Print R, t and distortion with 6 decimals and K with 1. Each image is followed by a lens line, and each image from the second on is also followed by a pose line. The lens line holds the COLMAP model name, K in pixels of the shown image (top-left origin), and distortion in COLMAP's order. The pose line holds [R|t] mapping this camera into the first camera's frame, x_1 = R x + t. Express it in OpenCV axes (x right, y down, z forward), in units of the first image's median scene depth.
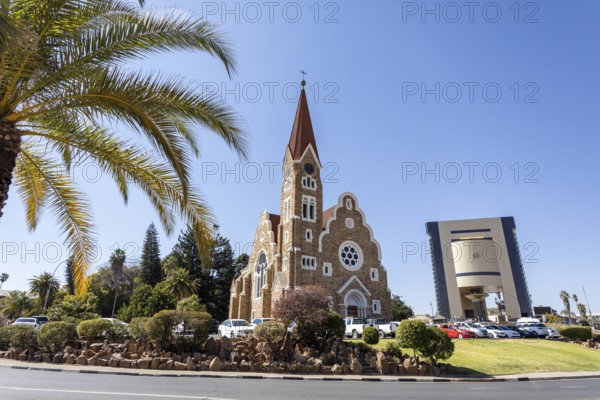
lens RADIAL K [[330.5, 0, 300.0], [0, 330.5, 200.0], [0, 0, 1]] dist [-0.000750, -0.000243]
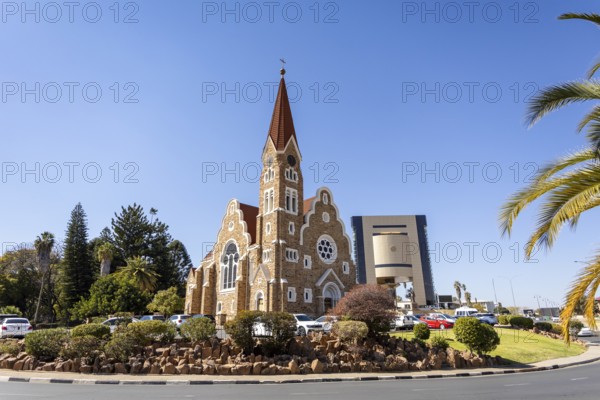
lens RADIAL K [[330.8, 0, 300.0], [0, 330.8, 200.0], [0, 0, 1]] dist [0.006948, 0.000870]
pose [[0.975124, 0.060779, 0.213166, -0.154234], [-0.067747, 0.997376, 0.025530, -0.004218], [-0.211055, -0.039337, 0.976682, 0.020965]]
